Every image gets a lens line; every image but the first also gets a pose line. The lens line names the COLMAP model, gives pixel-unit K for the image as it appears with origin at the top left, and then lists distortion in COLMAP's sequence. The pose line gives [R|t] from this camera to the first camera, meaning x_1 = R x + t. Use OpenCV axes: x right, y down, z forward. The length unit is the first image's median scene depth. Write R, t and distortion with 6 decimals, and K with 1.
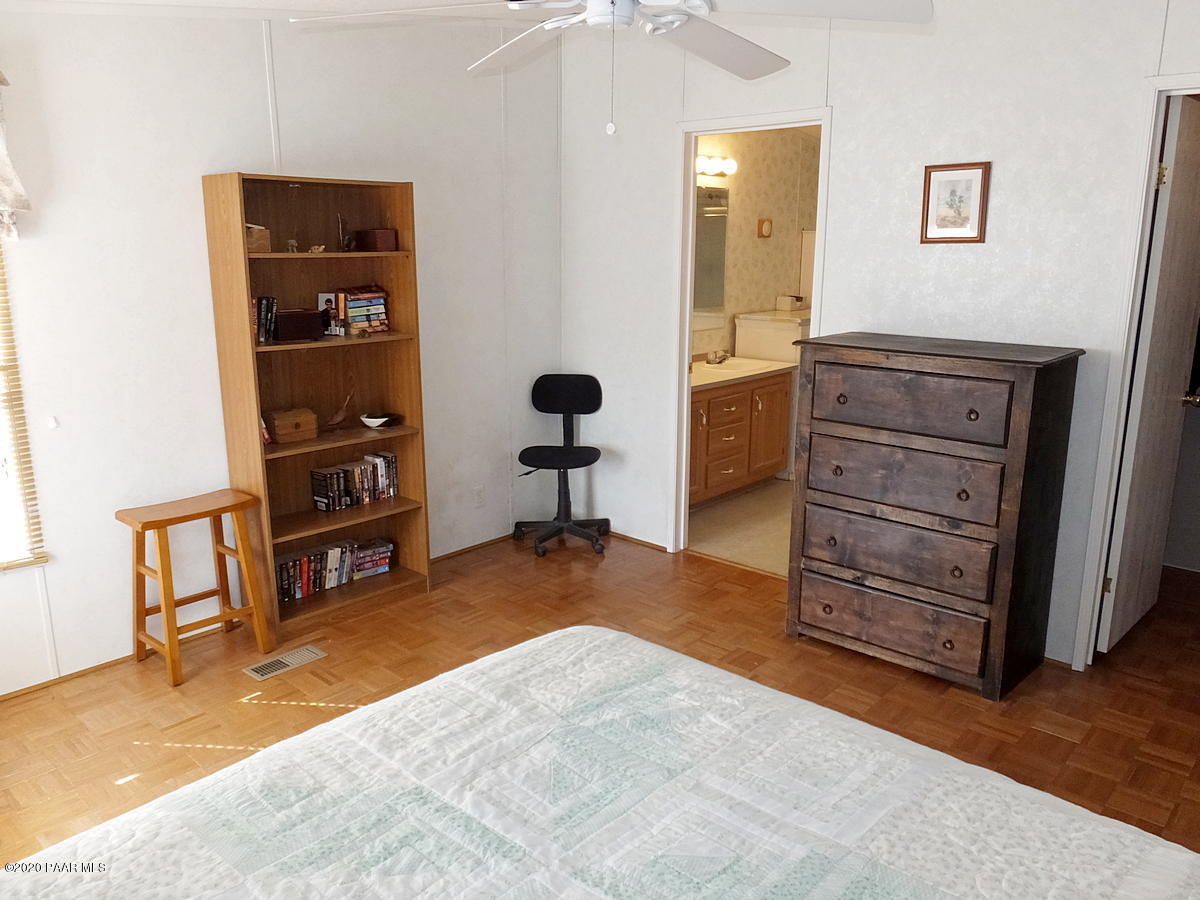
lens RADIAL K [[911.1, 0, 600.0], [0, 911.1, 450.0], [0, 0, 1]] dist [-0.002129, -0.004568]
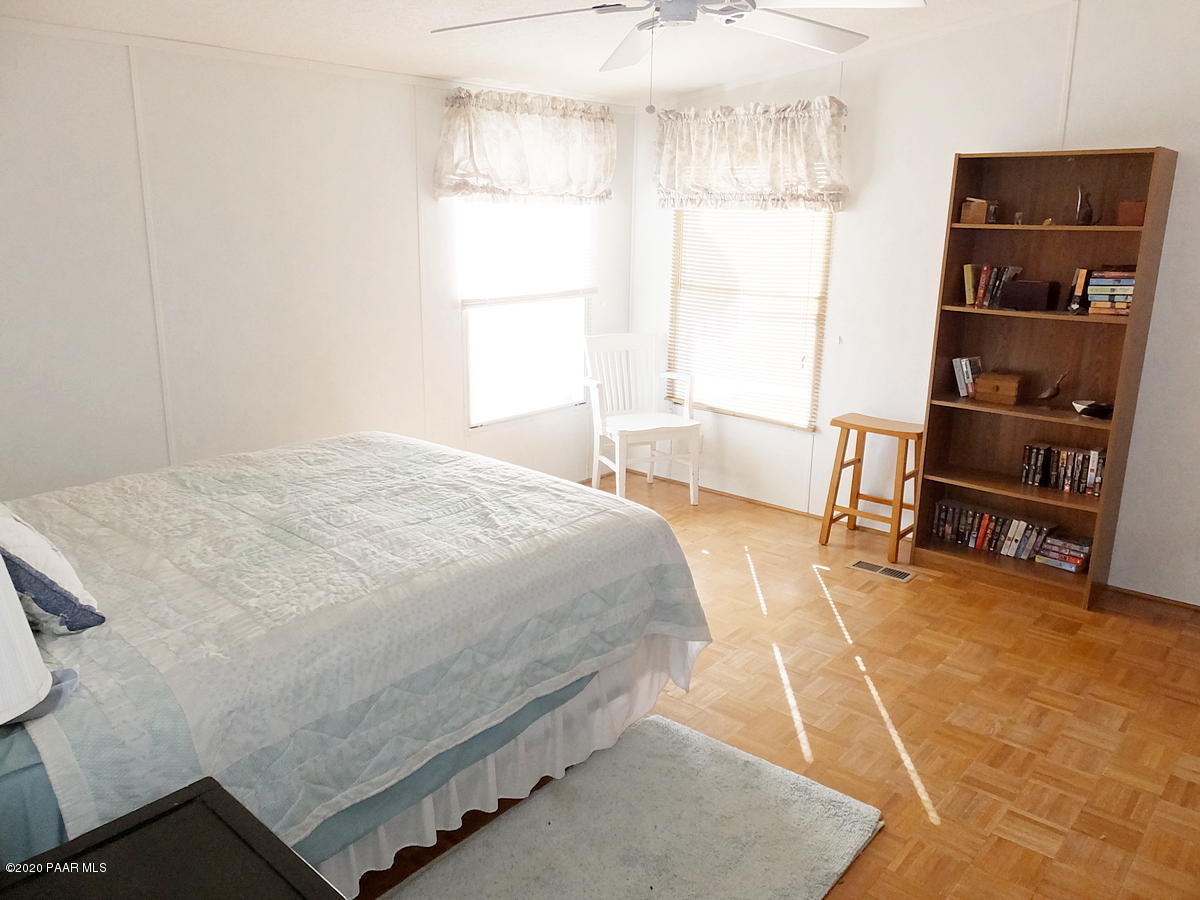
lens RADIAL K [[898.9, 0, 600.0], [0, 898.9, 450.0], [0, 0, 1]] dist [-0.014185, -0.010306]
pose [[0.004223, 0.243908, -0.969789, 0.667509], [-0.236107, 0.942621, 0.236047, -0.092265], [0.971718, 0.227977, 0.061569, 0.480062]]
